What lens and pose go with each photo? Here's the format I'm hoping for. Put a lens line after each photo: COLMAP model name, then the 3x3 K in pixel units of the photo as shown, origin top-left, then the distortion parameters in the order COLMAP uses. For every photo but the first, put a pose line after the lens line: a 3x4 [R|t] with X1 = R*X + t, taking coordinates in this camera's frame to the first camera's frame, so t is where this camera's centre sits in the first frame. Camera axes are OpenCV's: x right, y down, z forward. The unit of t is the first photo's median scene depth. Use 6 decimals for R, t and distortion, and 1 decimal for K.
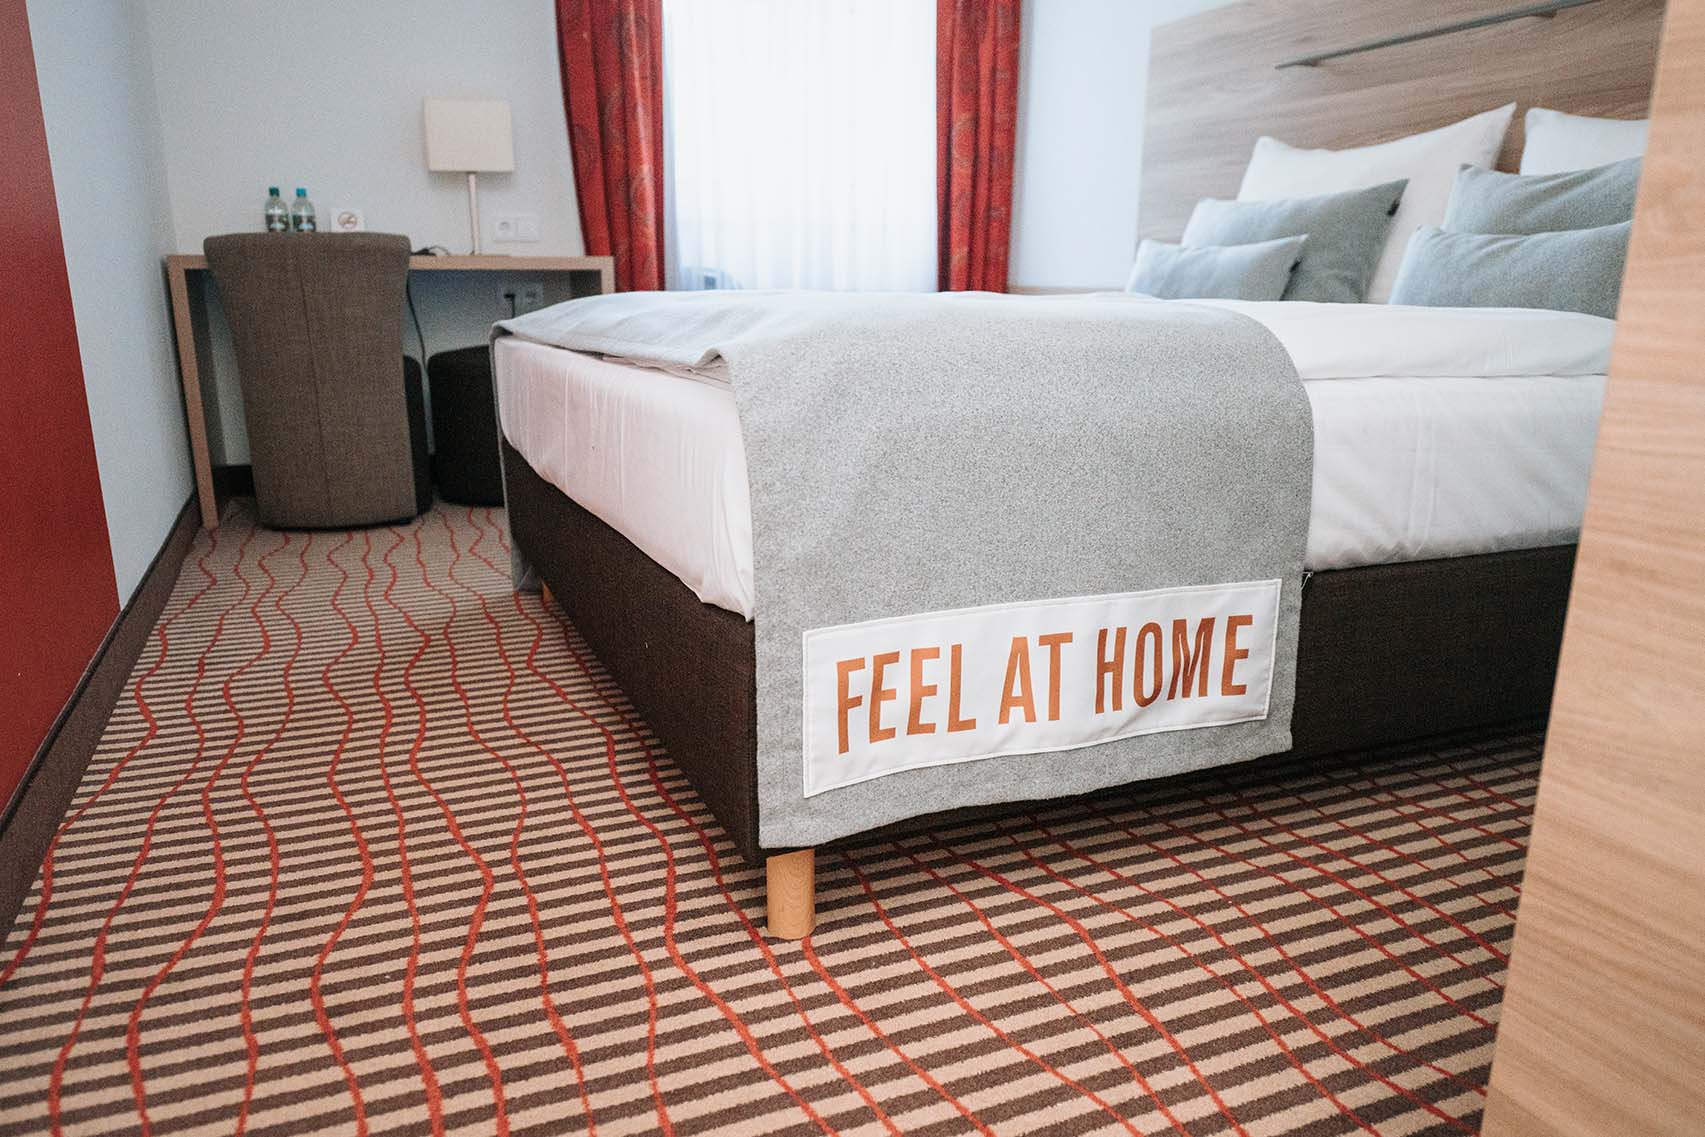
lens RADIAL K [[1178.1, 0, 811.7], [0, 1178.1, 595.0], [0, 0, 1]] dist [0.000851, 0.001024]
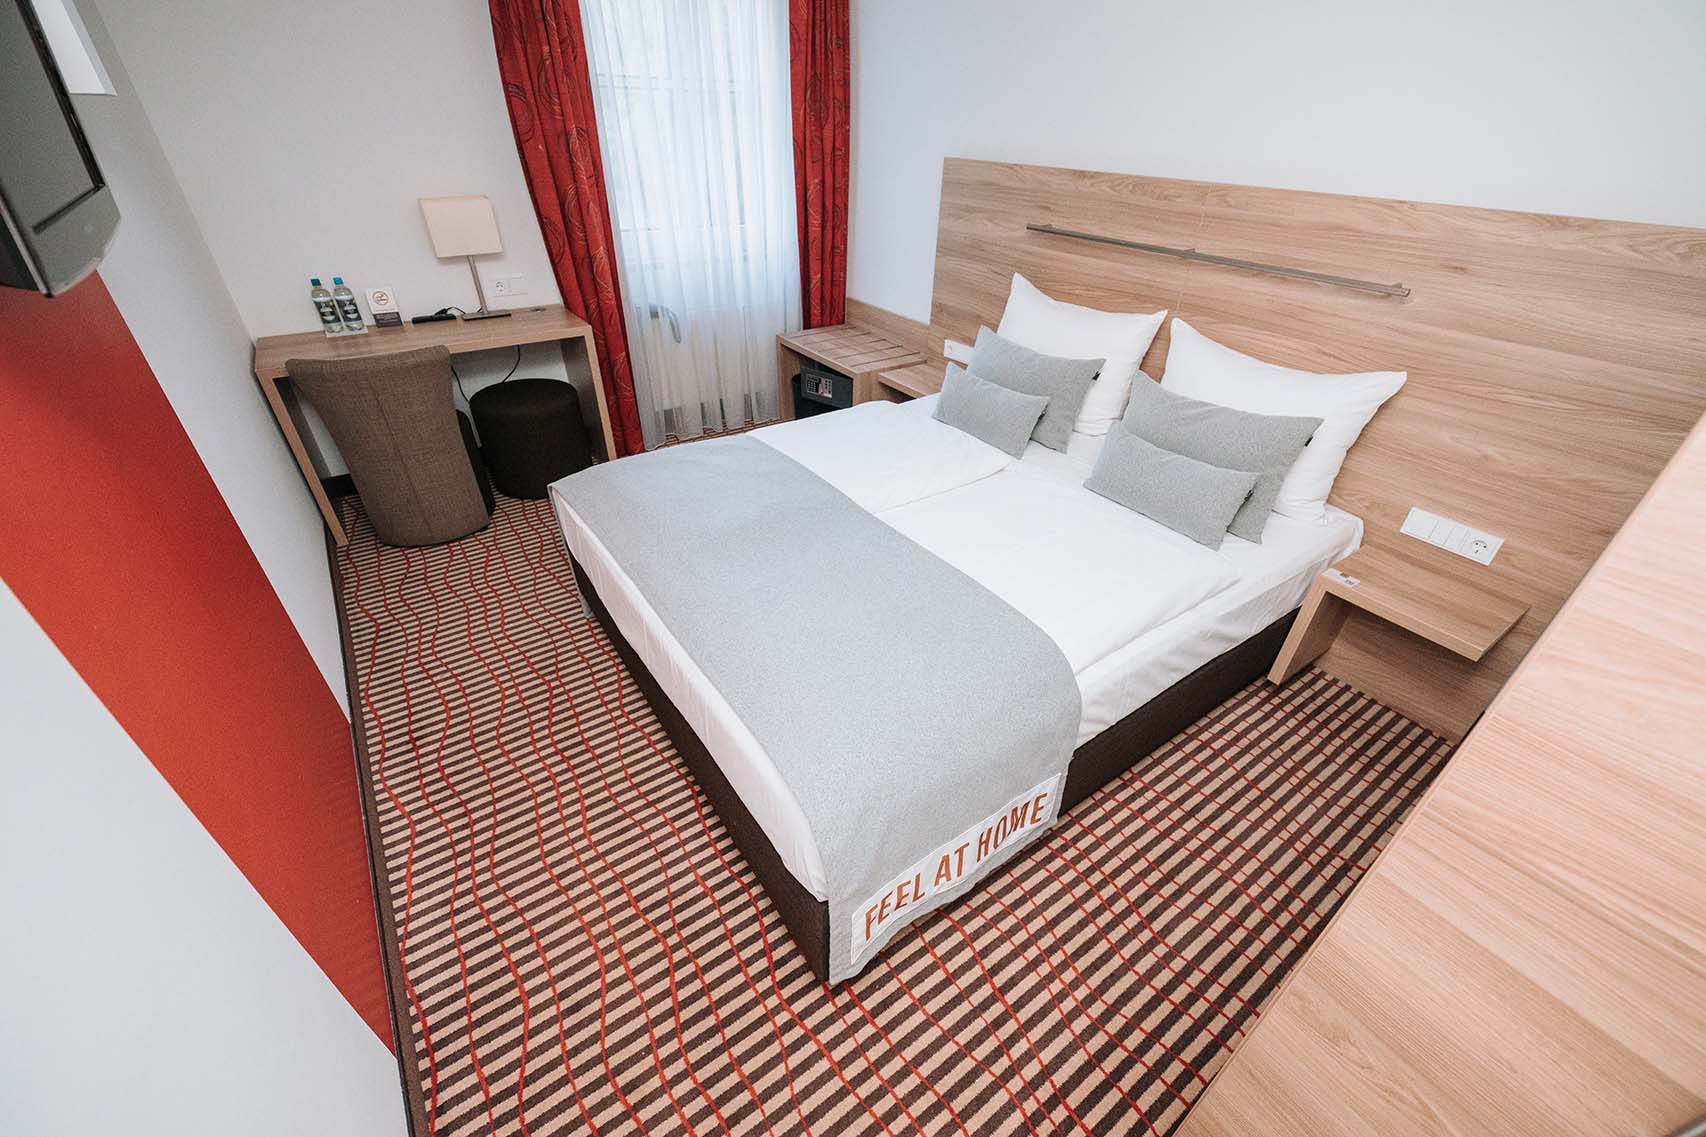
lens RADIAL K [[696.8, 0, 853.0], [0, 696.8, 568.5], [0, 0, 1]] dist [0.000532, -0.000060]
pose [[0.974840, -0.109551, 0.194127, -0.133654], [0.037043, 0.938404, 0.343548, -0.728448], [-0.219806, -0.327714, 0.918852, 0.094578]]
